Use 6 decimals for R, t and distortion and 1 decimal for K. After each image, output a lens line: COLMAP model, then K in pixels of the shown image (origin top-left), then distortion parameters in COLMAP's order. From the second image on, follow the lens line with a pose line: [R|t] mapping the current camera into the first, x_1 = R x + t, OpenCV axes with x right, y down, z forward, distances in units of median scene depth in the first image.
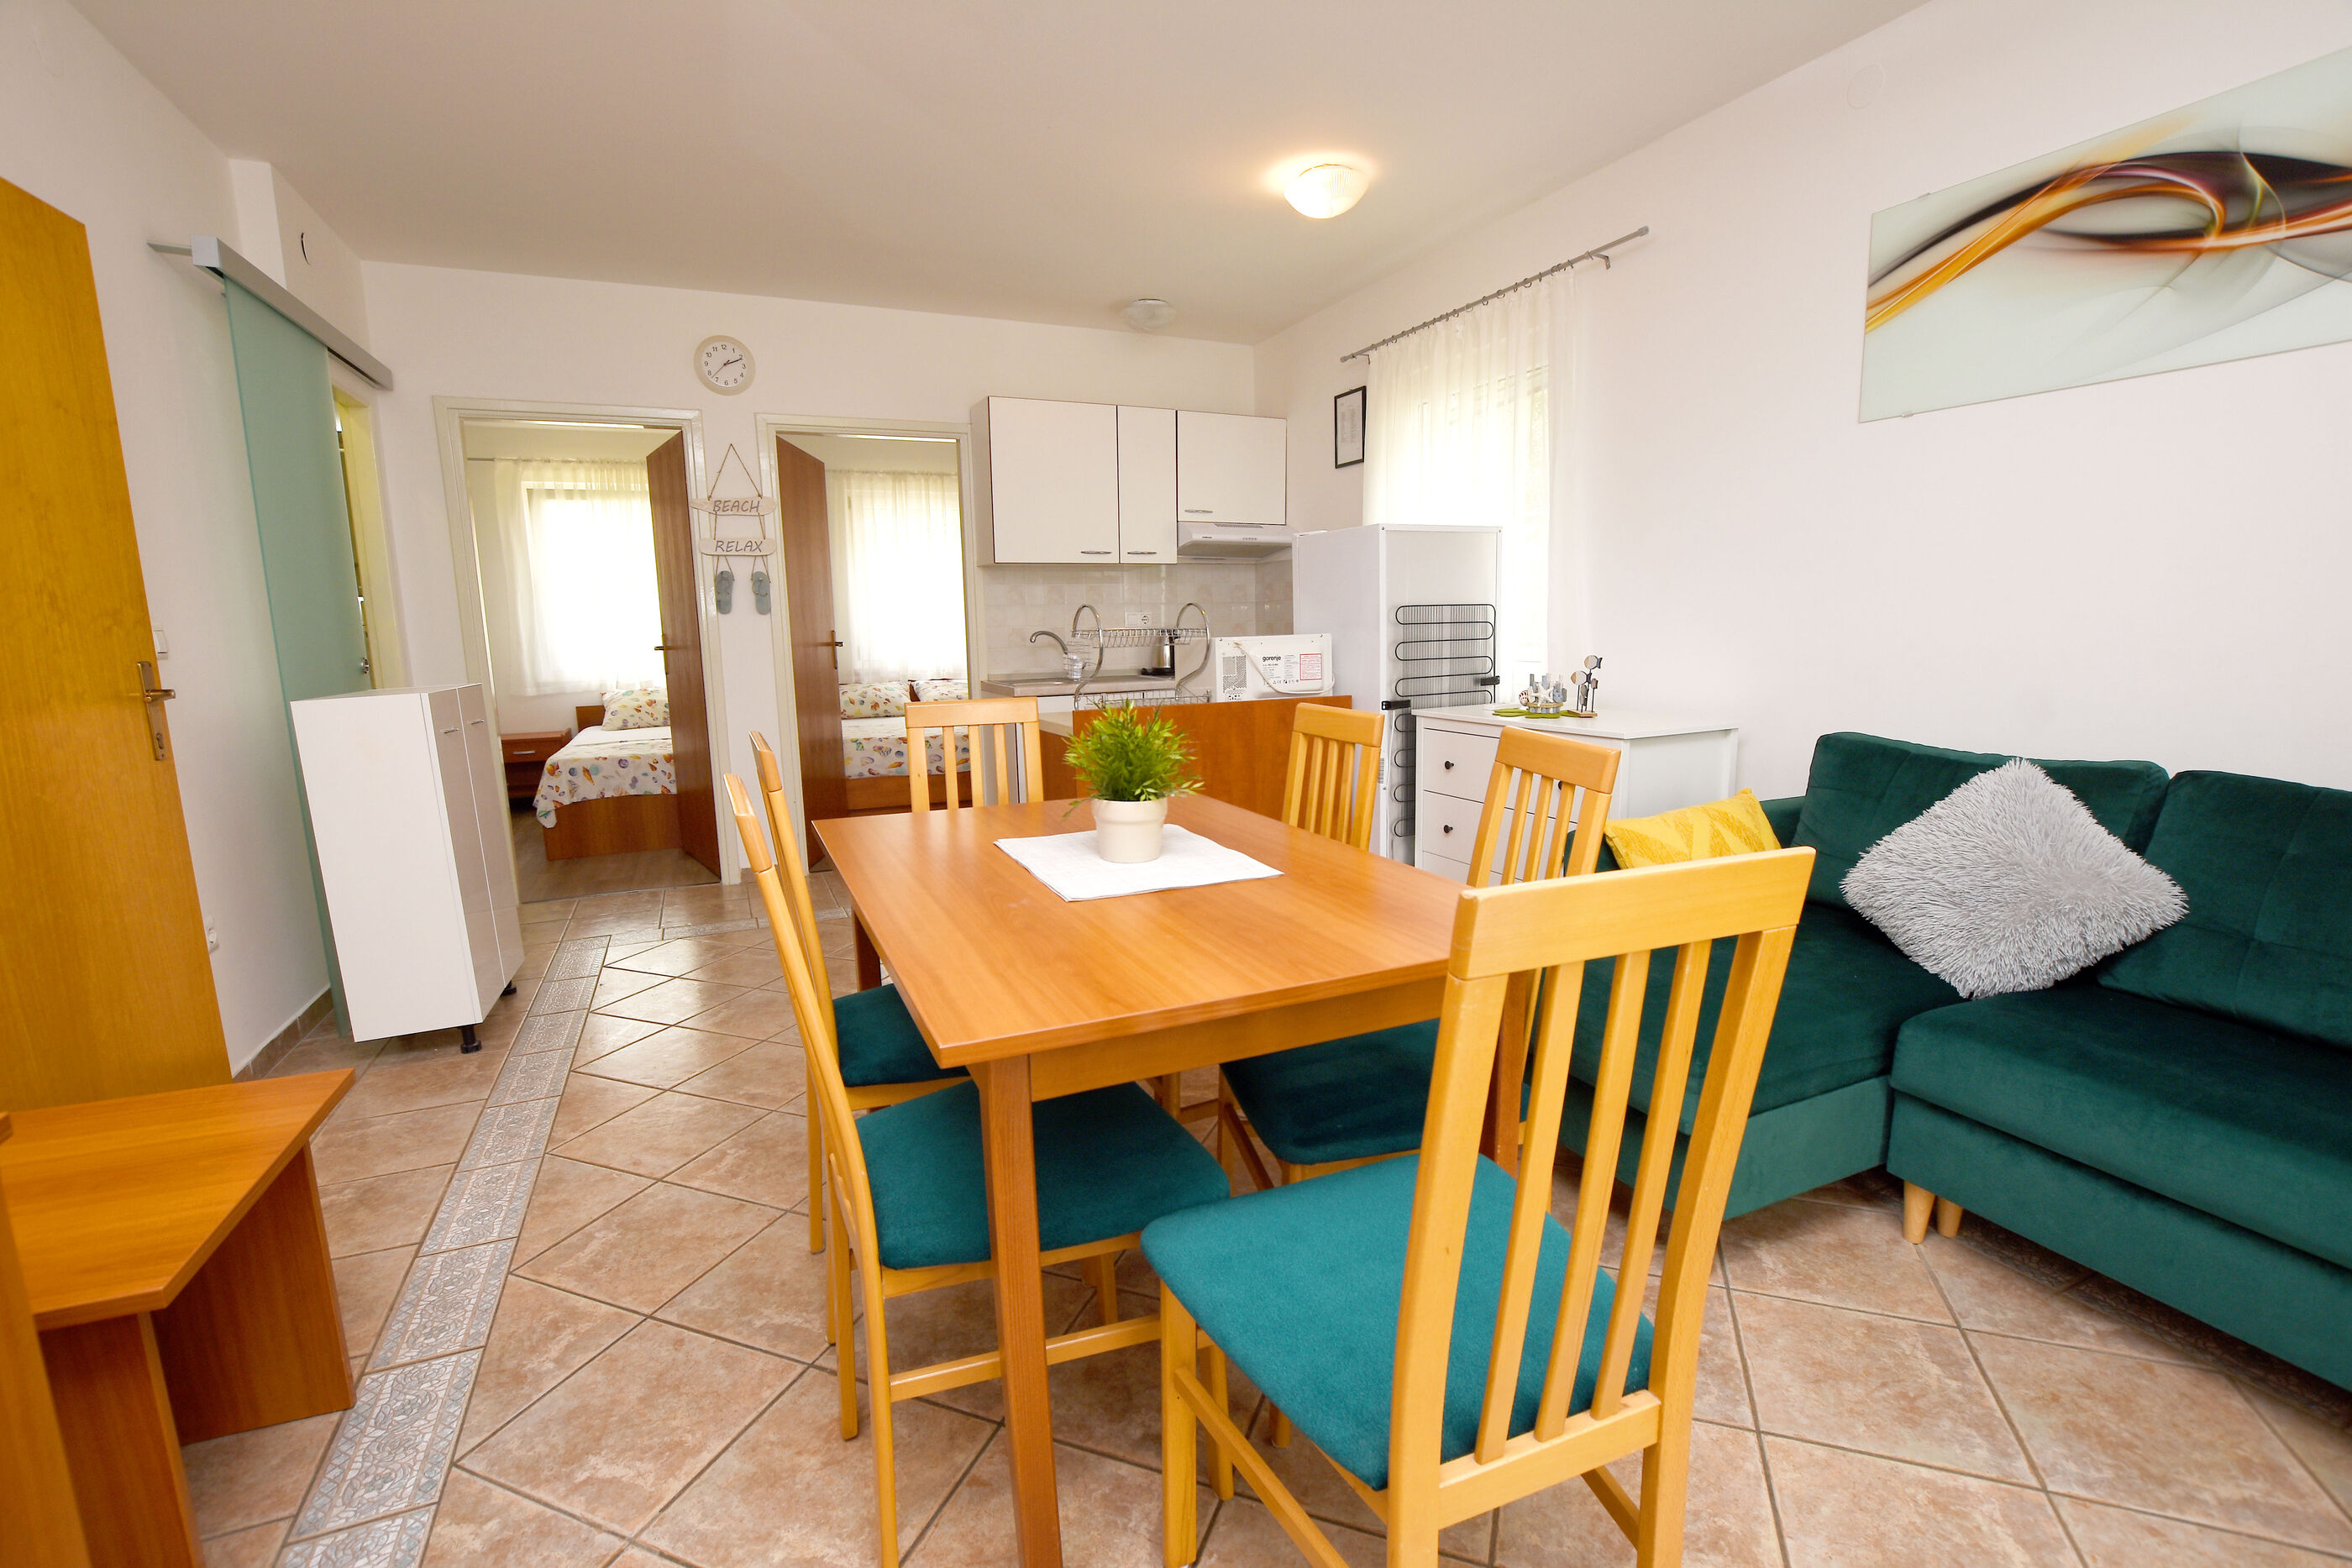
lens RADIAL K [[1037.5, 0, 1180.9], [0, 1037.5, 795.4], [0, 0, 1]] dist [-0.036141, 0.006368]
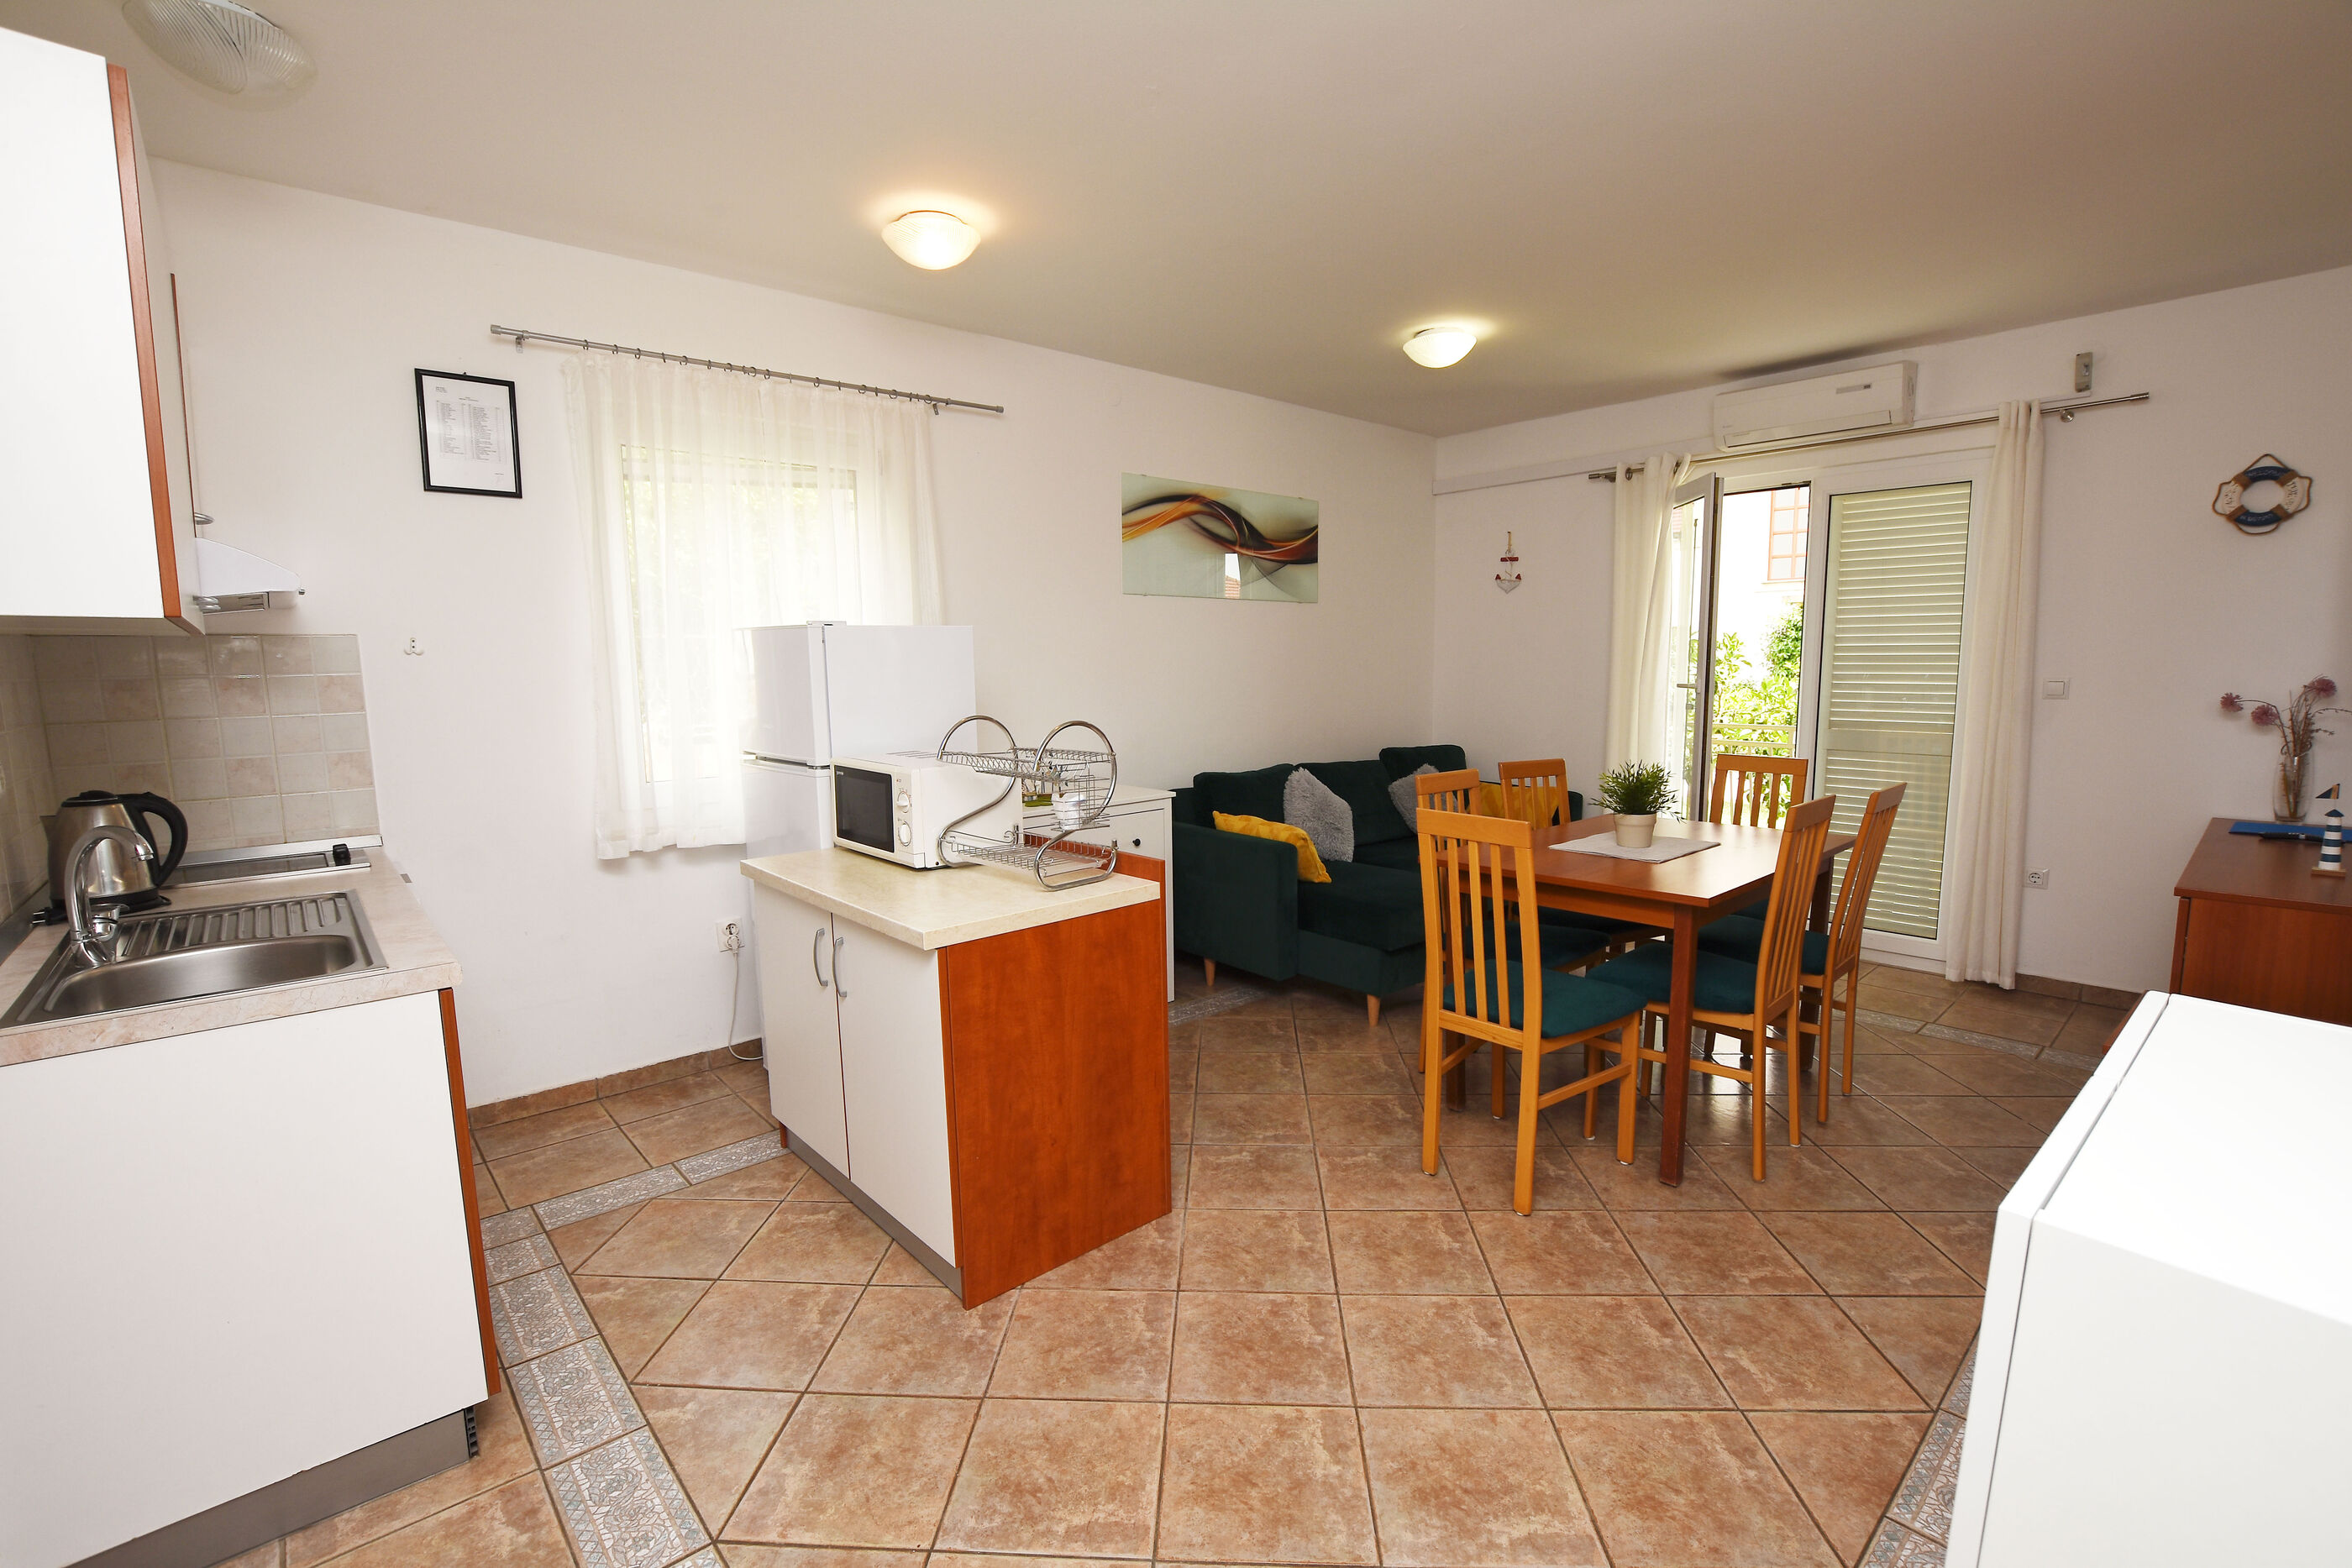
lens RADIAL K [[1037.5, 0, 1177.5], [0, 1037.5, 796.3], [0, 0, 1]] dist [-0.036141, 0.006368]
pose [[-0.298162, -0.099495, 0.949316, -1.351815], [0.177456, 0.971436, 0.157549, -0.402244], [-0.937875, 0.215437, -0.271989, 1.965821]]
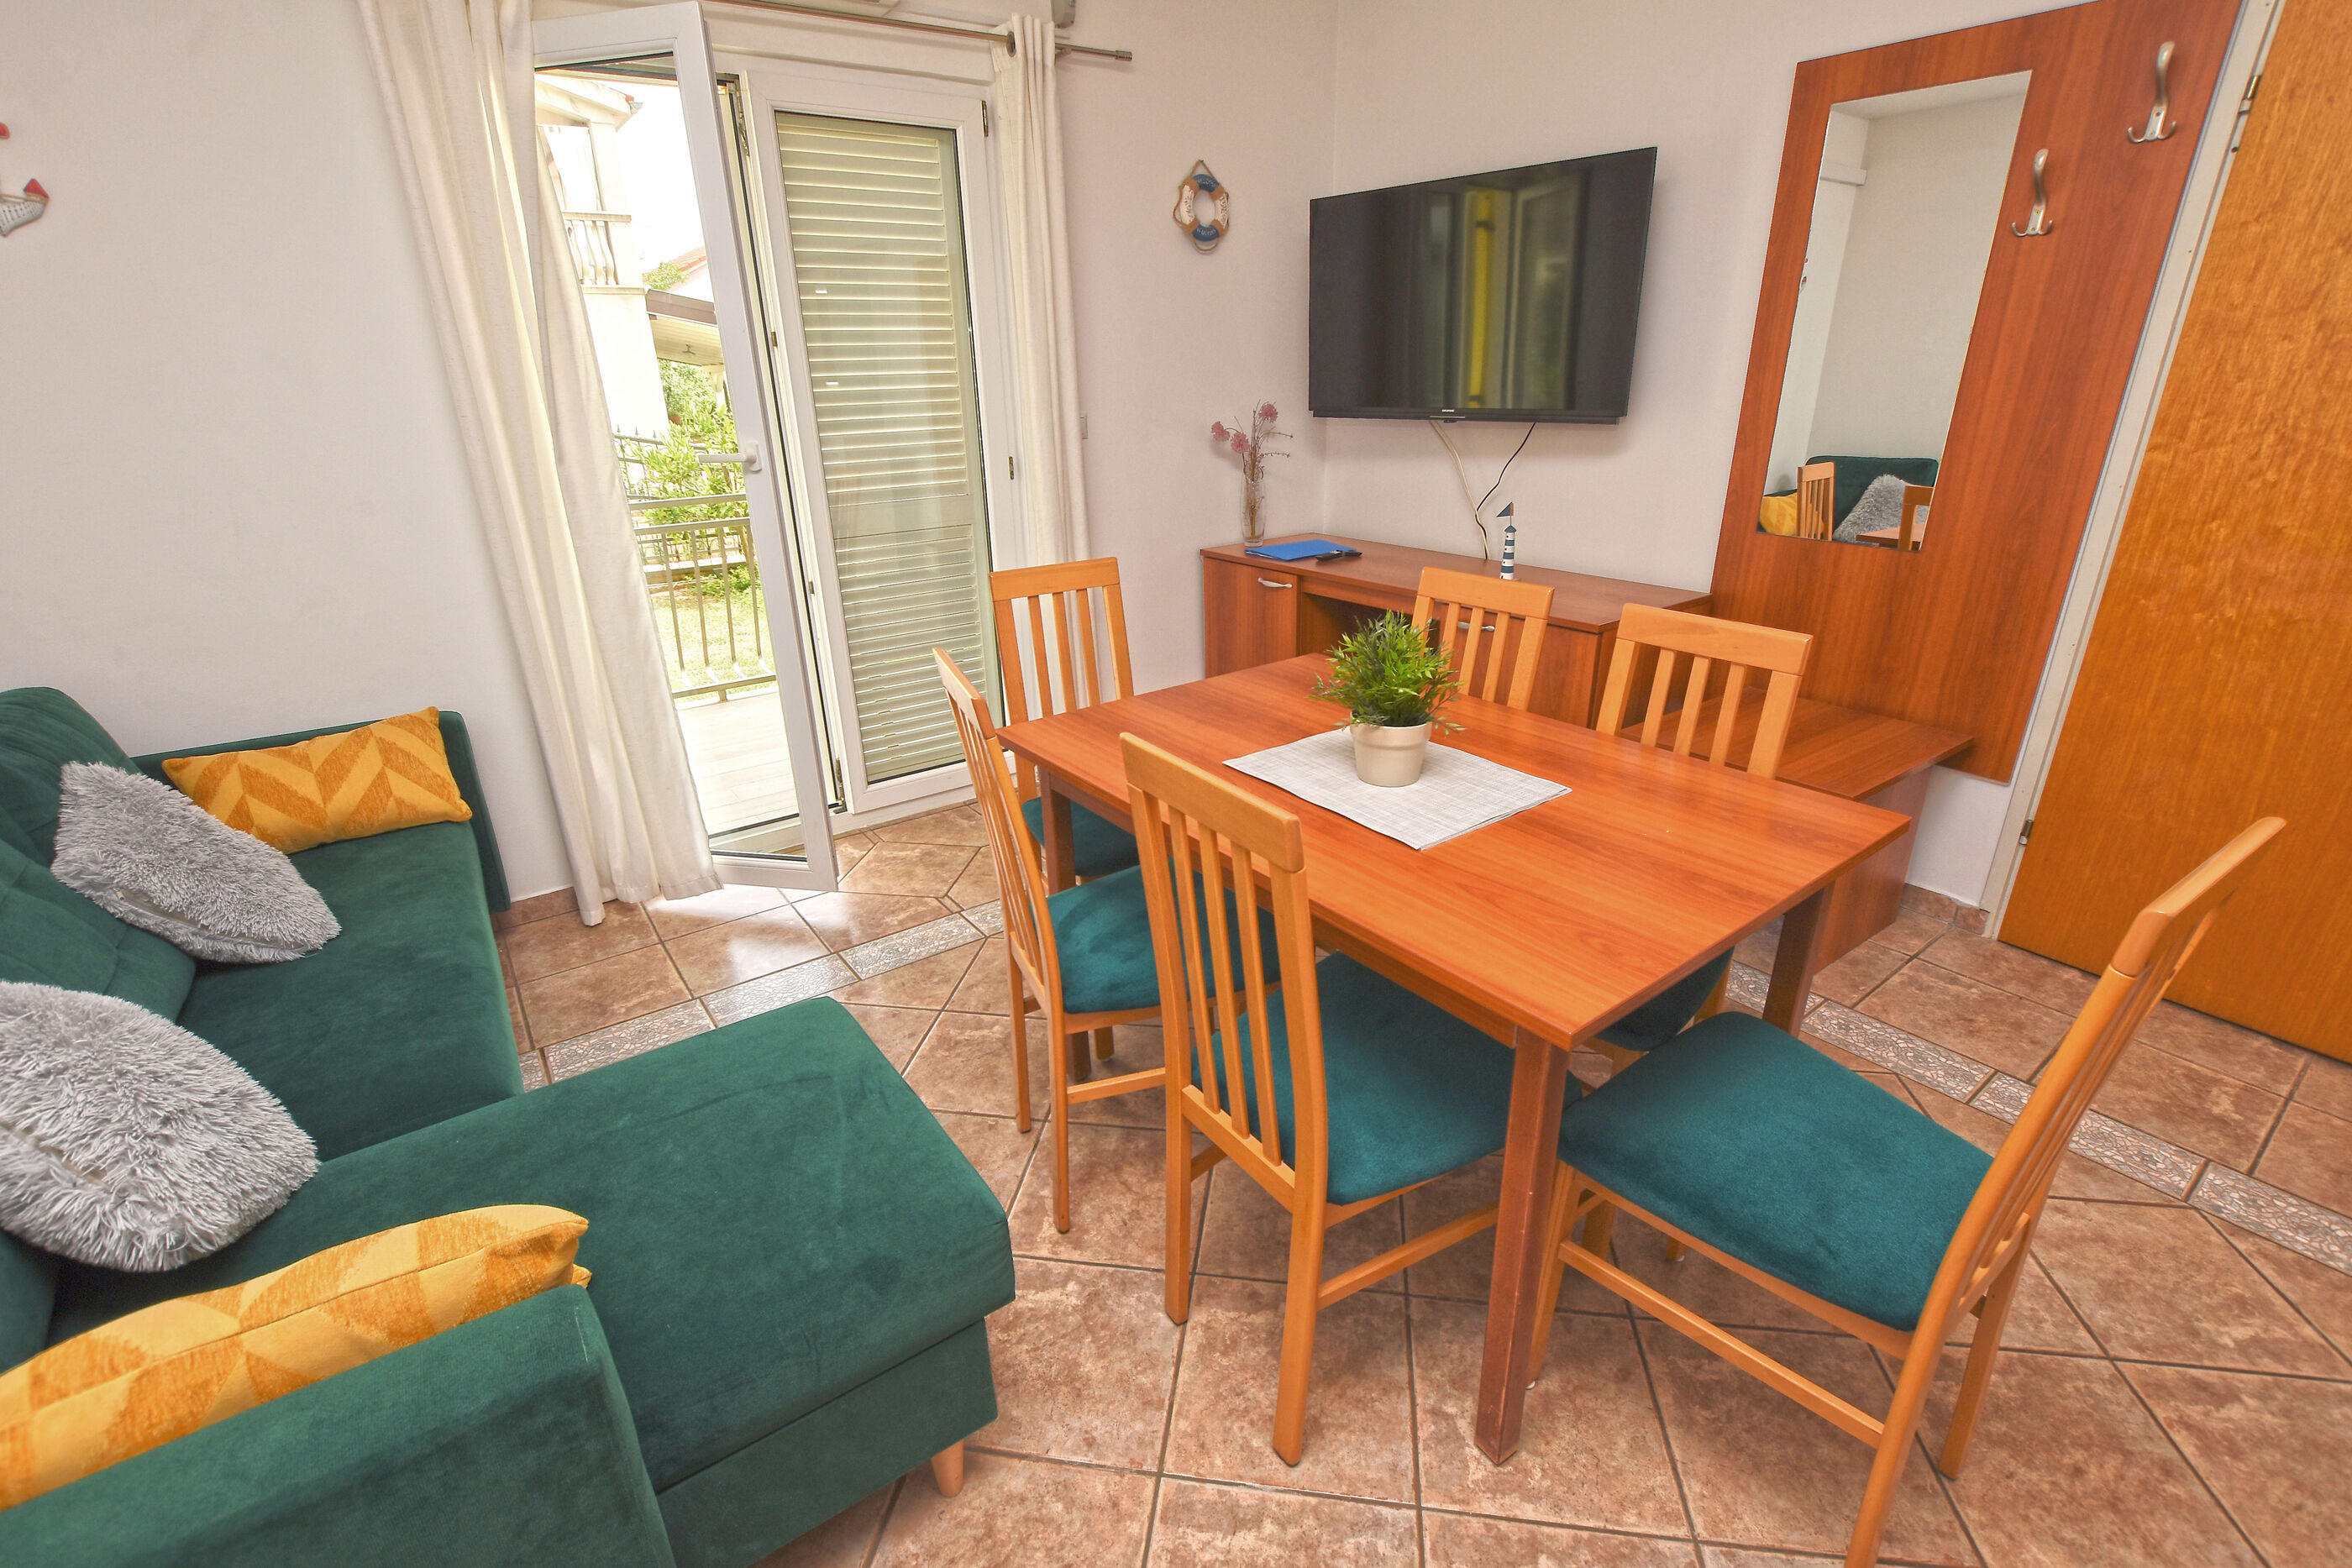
lens RADIAL K [[1037.5, 0, 1183.2], [0, 1037.5, 804.4], [0, 0, 1]] dist [-0.036141, 0.006368]
pose [[-0.976400, 0.120281, -0.179374, 0.273394], [0.004850, 0.842557, 0.538586, -0.385329], [0.215915, 0.525005, -0.823256, 1.547213]]
